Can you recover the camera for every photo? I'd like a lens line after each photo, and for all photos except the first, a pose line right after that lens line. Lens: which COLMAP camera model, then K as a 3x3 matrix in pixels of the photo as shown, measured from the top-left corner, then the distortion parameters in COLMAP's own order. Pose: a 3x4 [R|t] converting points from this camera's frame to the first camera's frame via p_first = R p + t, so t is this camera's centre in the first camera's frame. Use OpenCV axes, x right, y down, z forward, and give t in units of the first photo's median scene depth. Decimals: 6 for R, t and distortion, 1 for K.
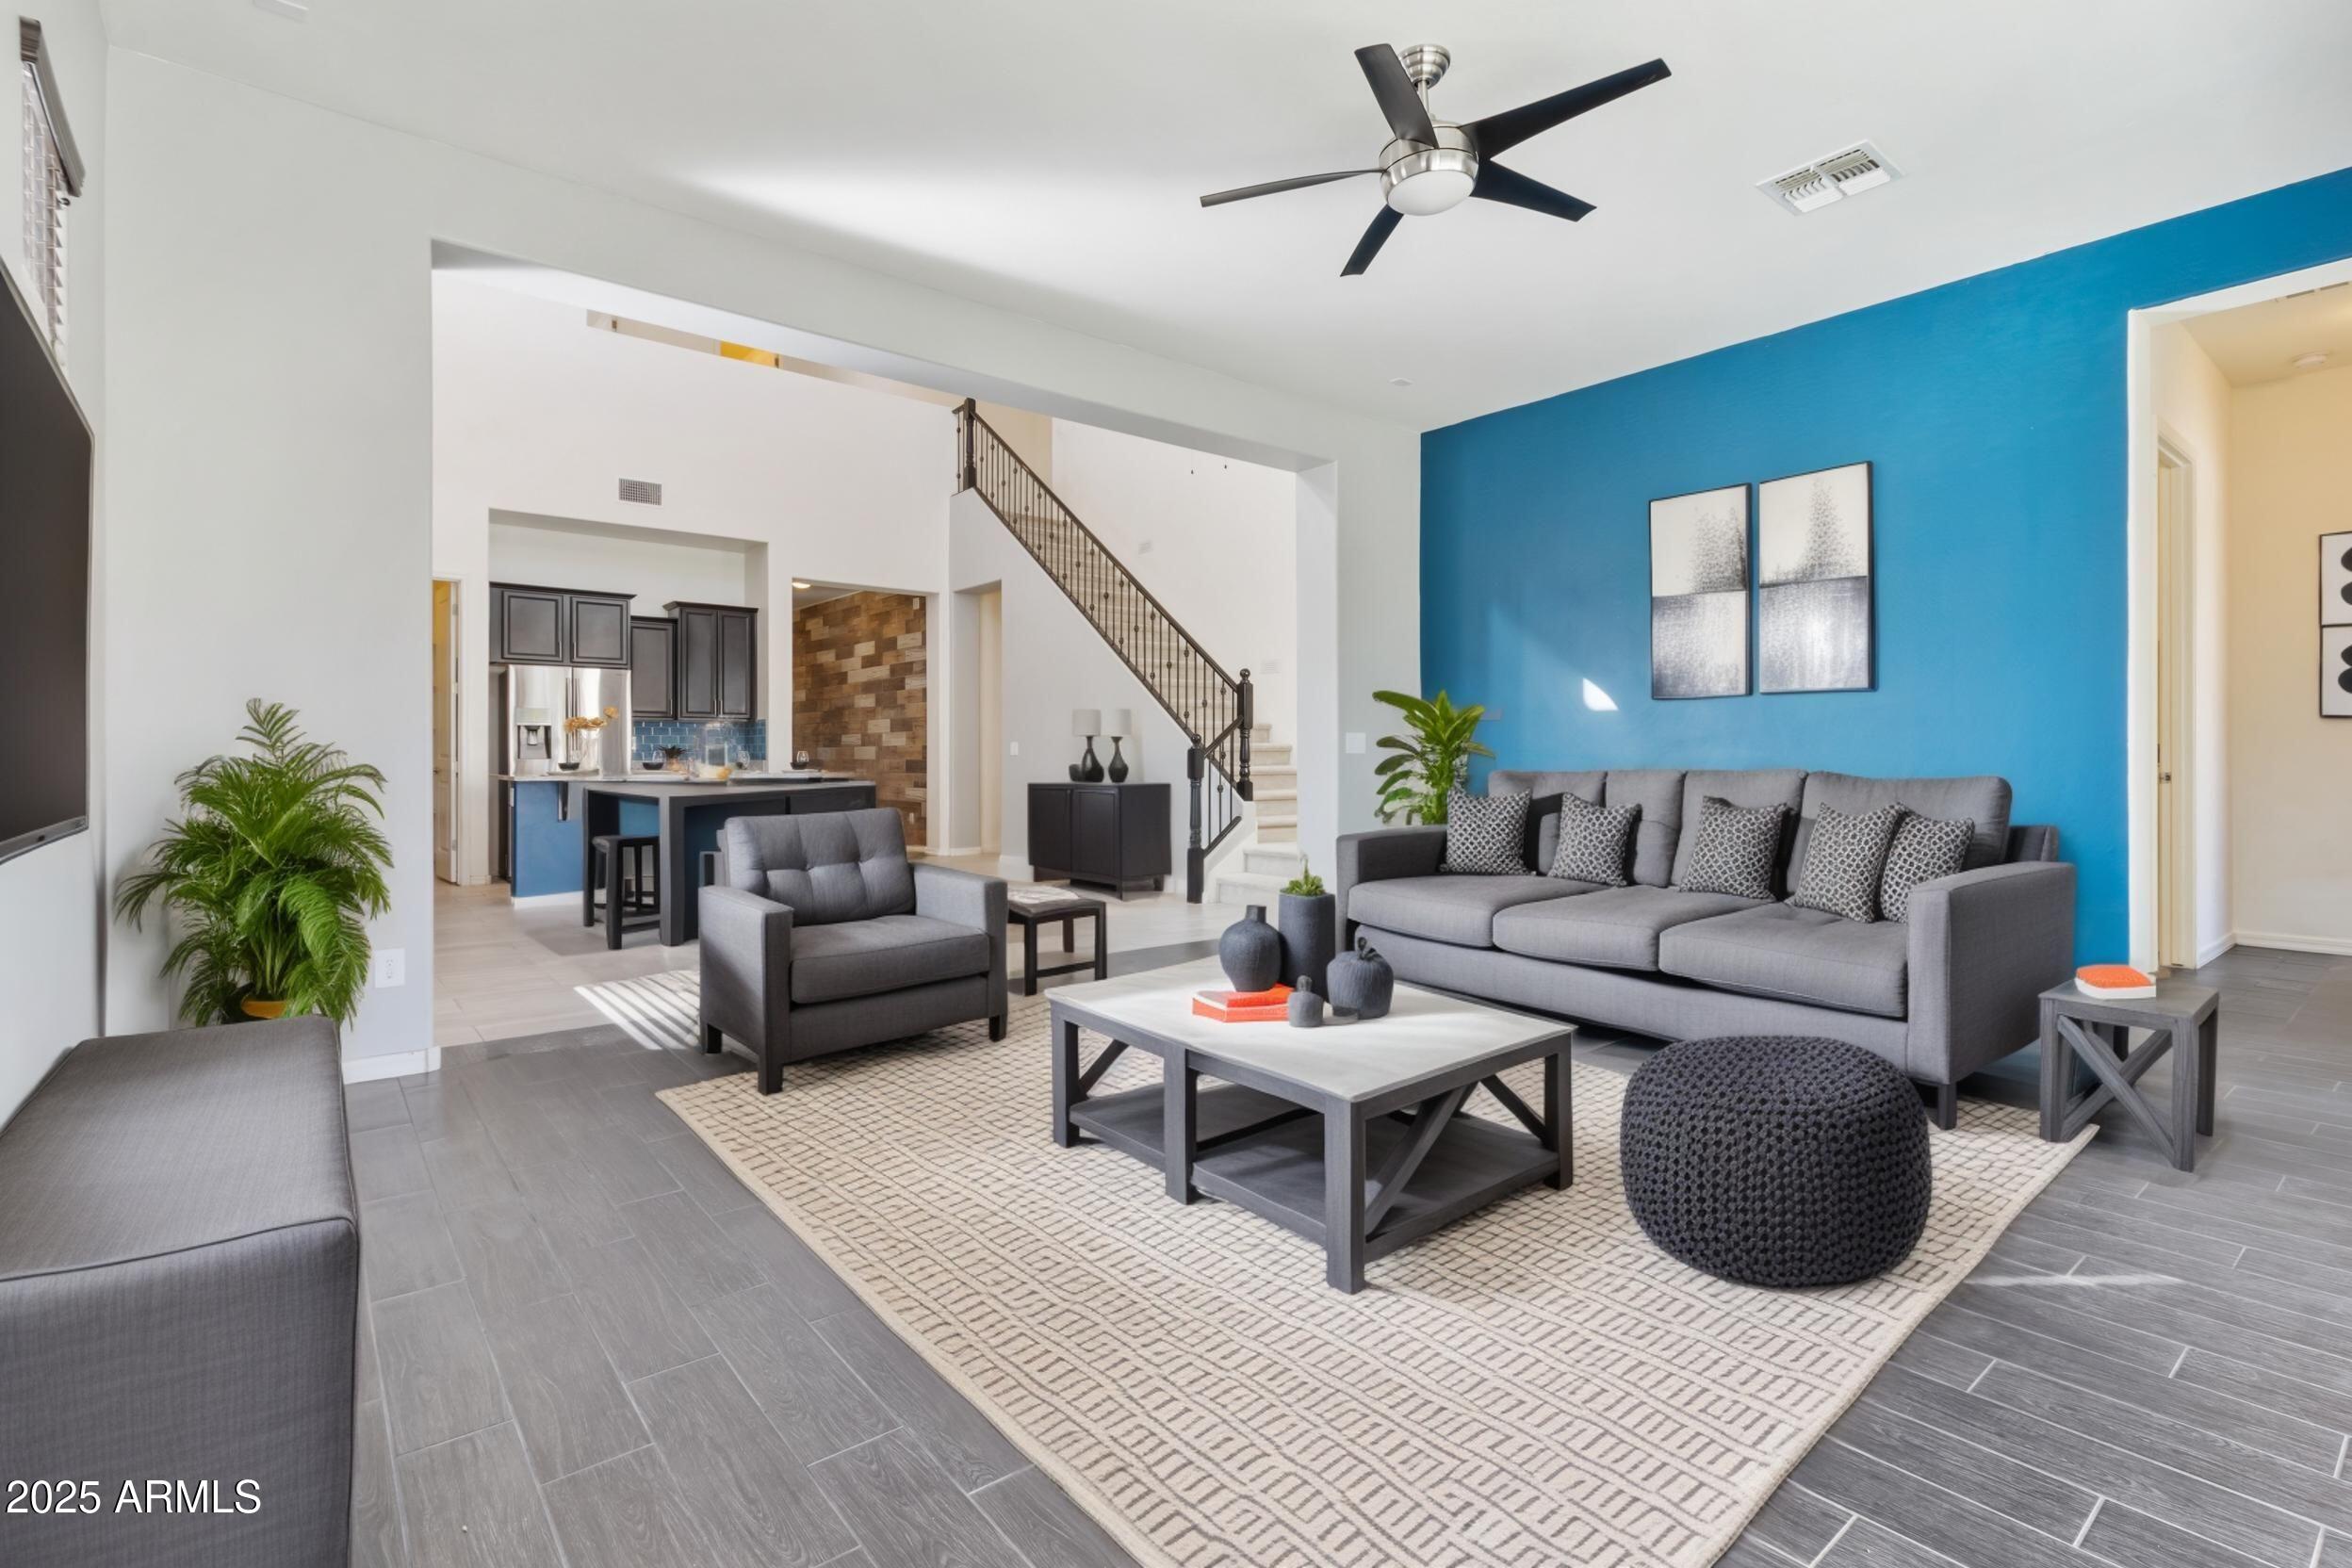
lens RADIAL K [[1099.3, 0, 1186.4], [0, 1099.3, 764.3], [0, 0, 1]] dist [-0.000588, -0.000404]
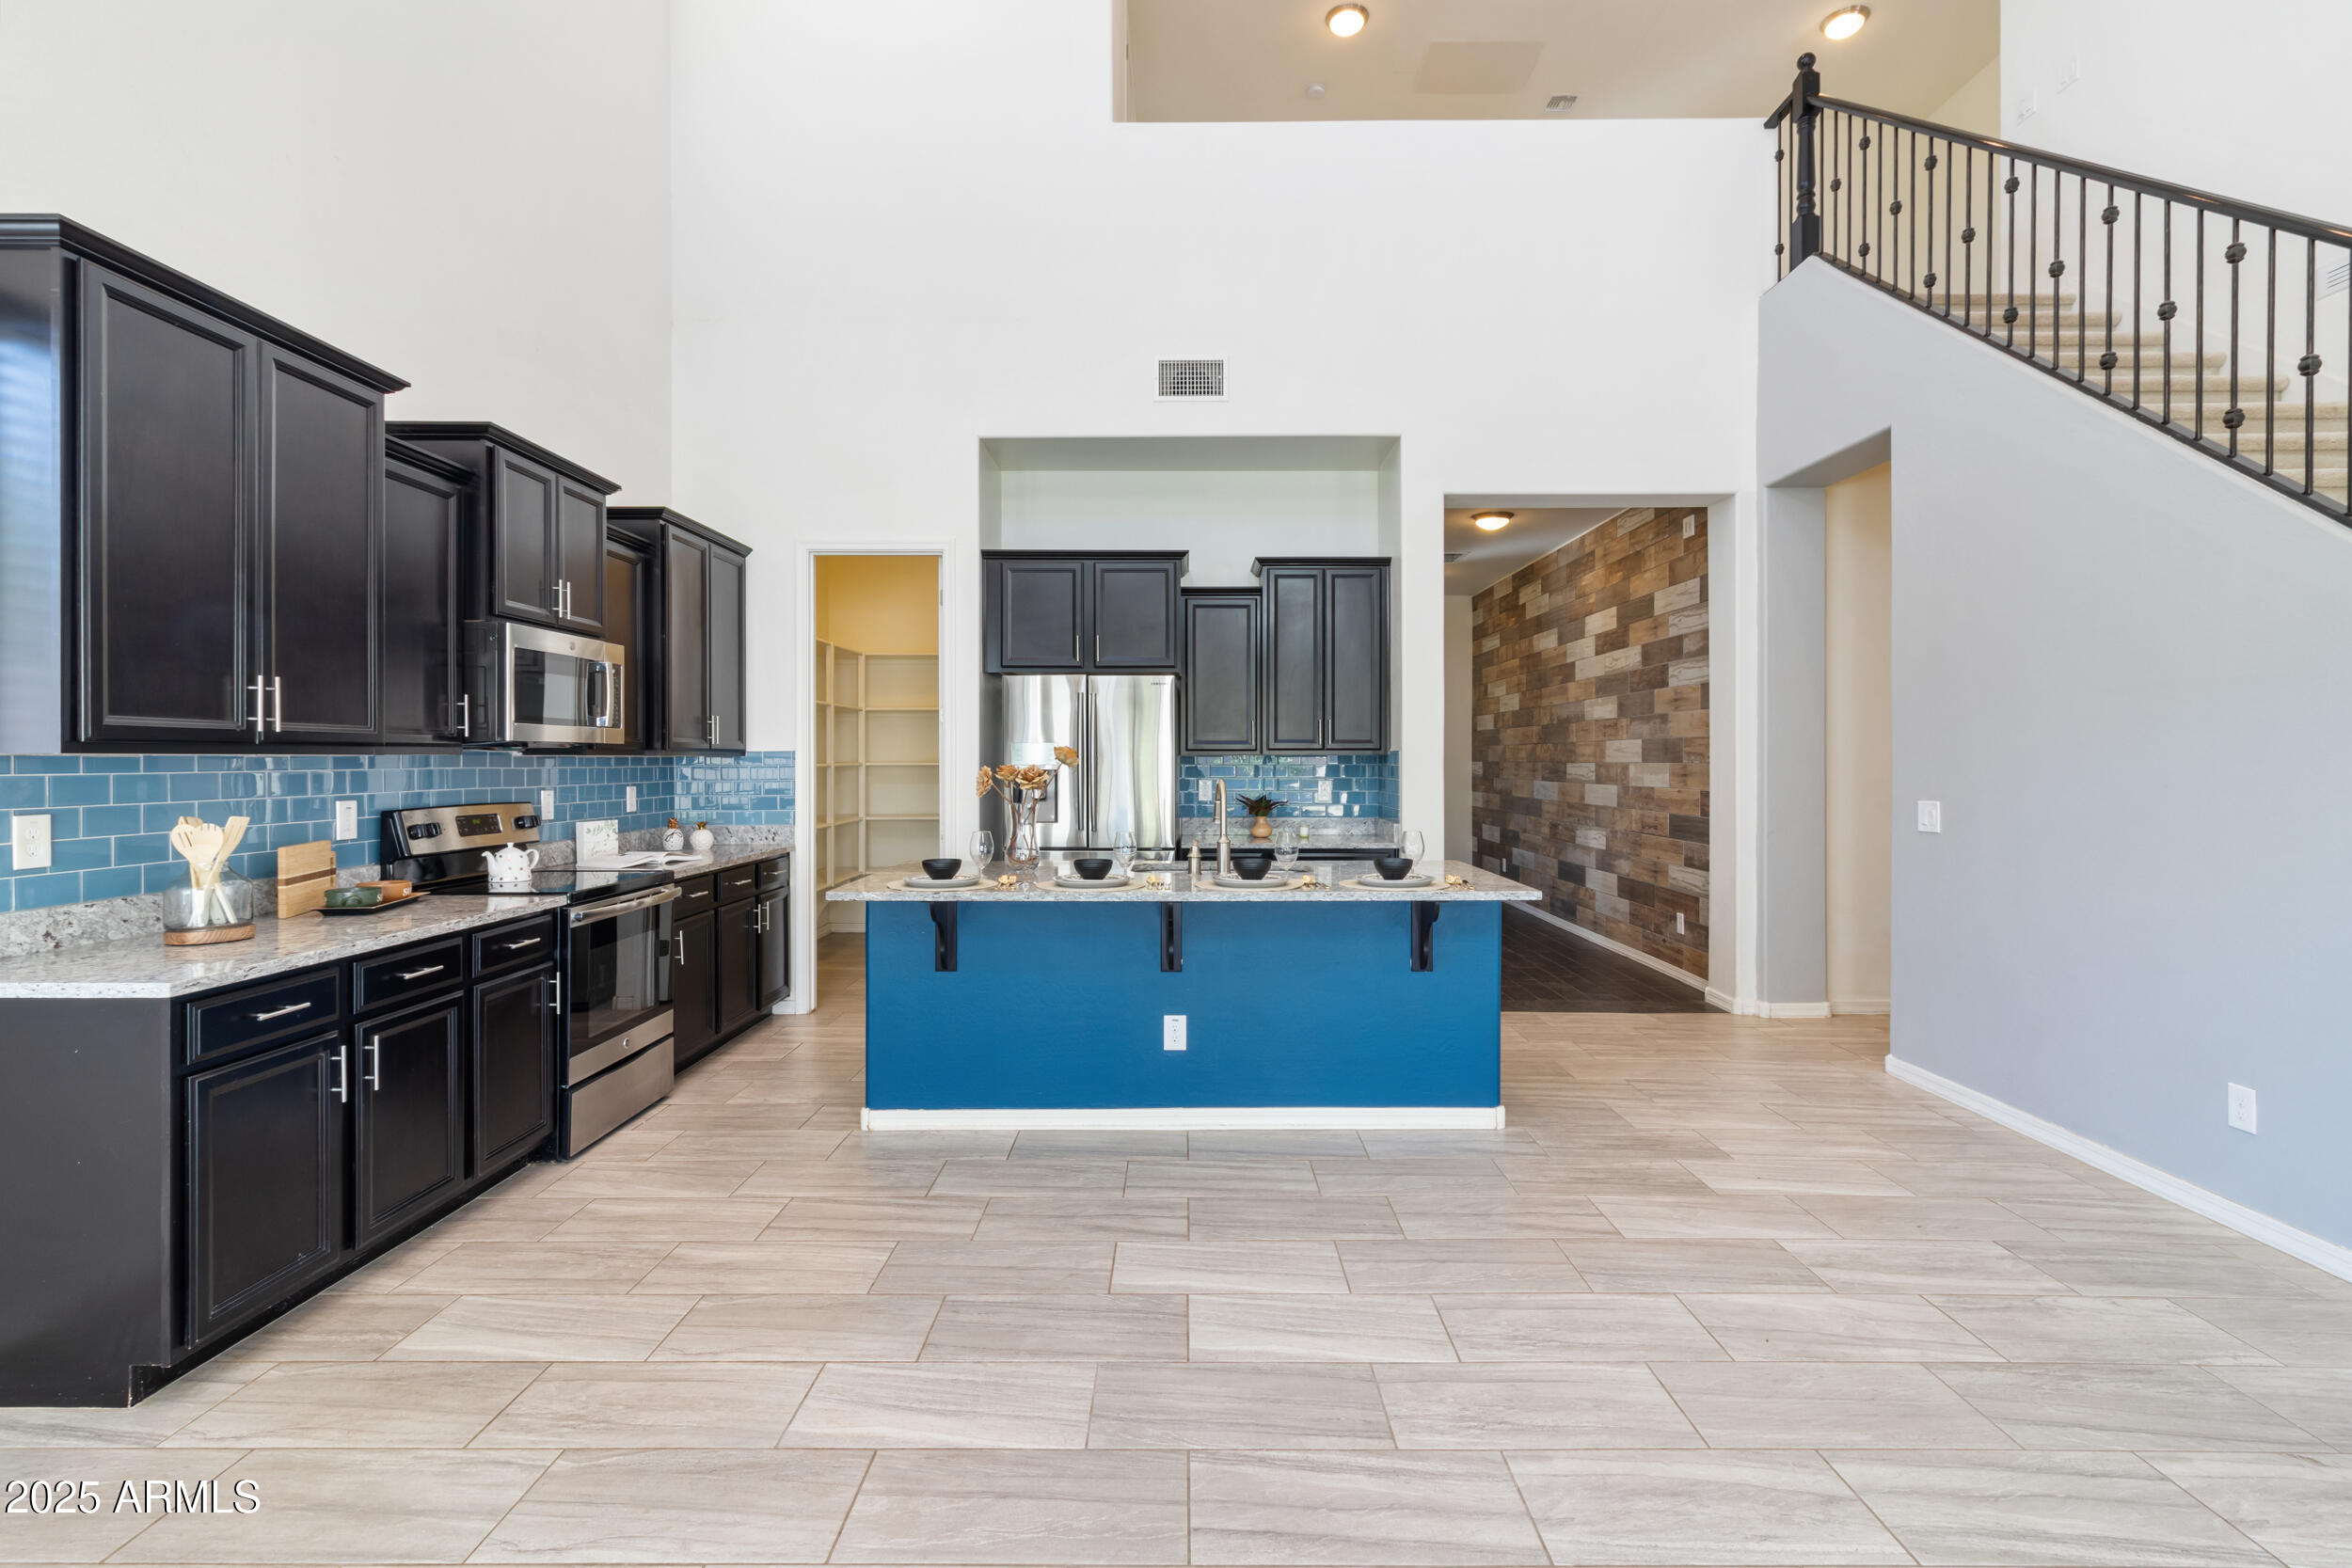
lens RADIAL K [[1099.2, 0, 1186.4], [0, 1099.2, 764.3], [0, 0, 1]] dist [-0.000588, -0.000404]
pose [[0.774415, 0.000667, -0.632677, -0.096461], [-0.000433, 1.000000, 0.000523, -0.030067], [0.632678, -0.000131, 0.774415, 0.429864]]
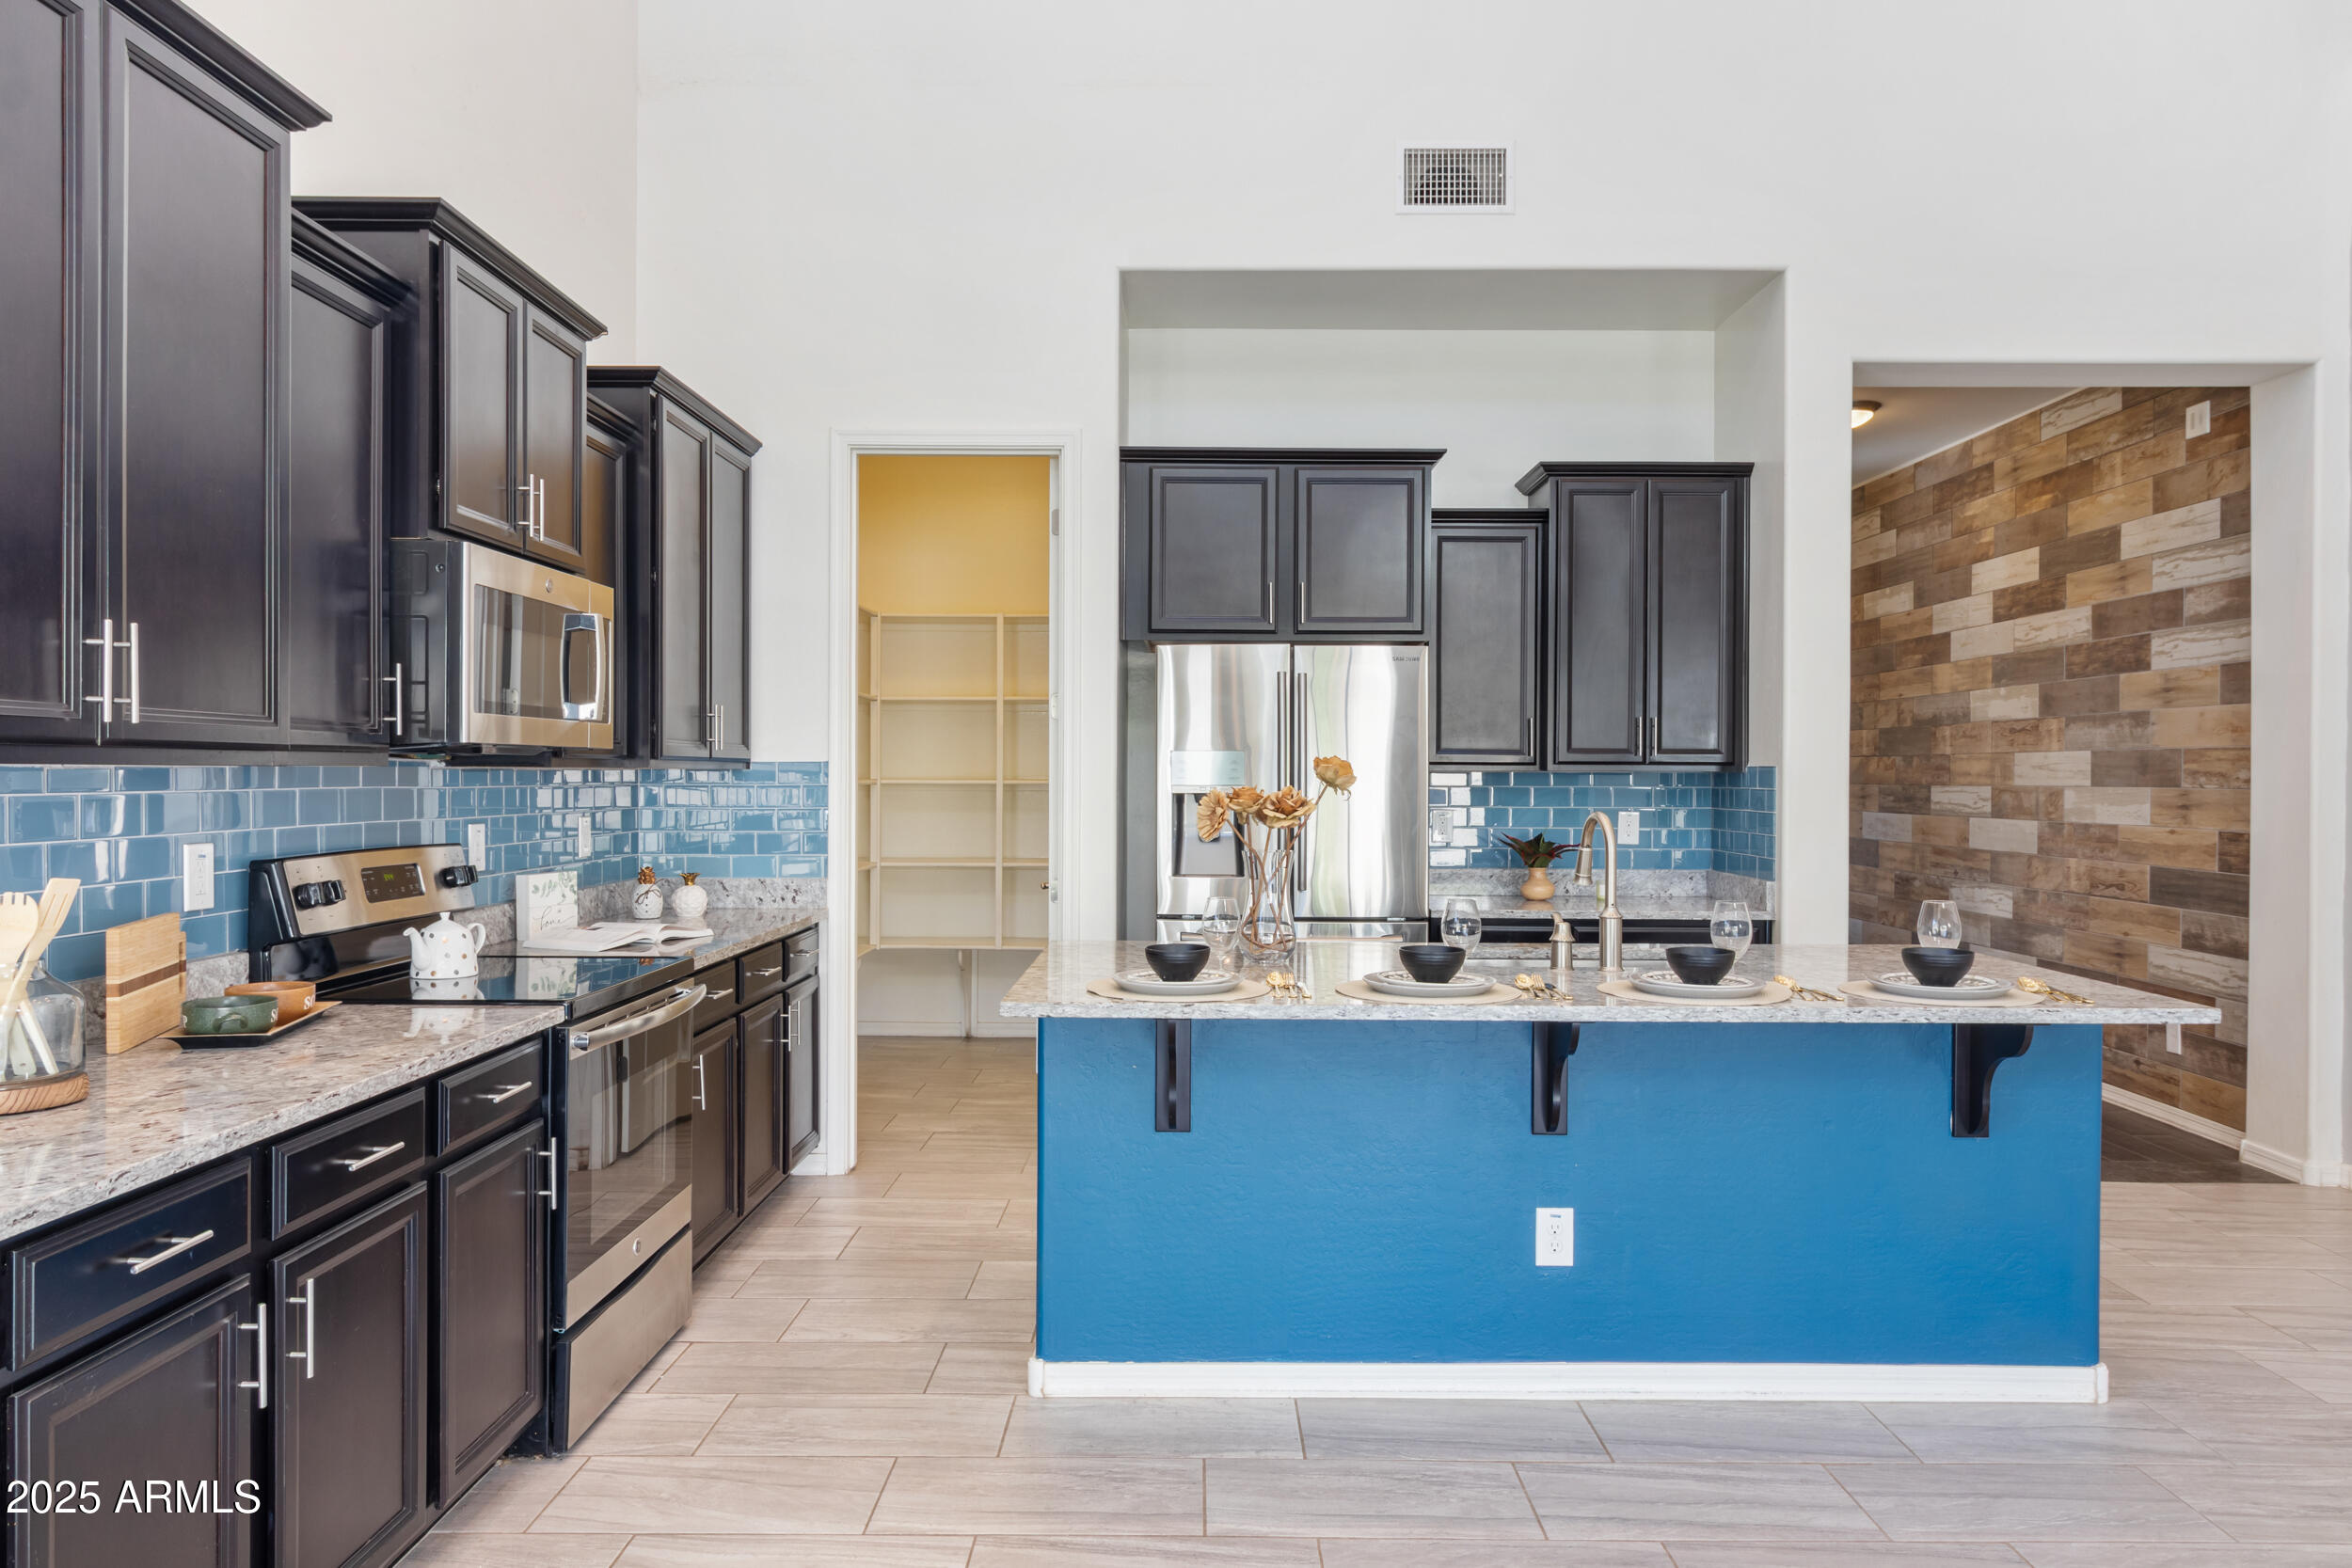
lens RADIAL K [[1532.5, 0, 1190.8], [0, 1532.5, 787.2], [0, 0, 1]] dist [-0.000100, 0.001230]
pose [[0.771496, 0.007206, -0.636193, -0.184232], [-0.006104, 0.999974, 0.003924, -0.030801], [0.636205, 0.000856, 0.771520, 0.429220]]
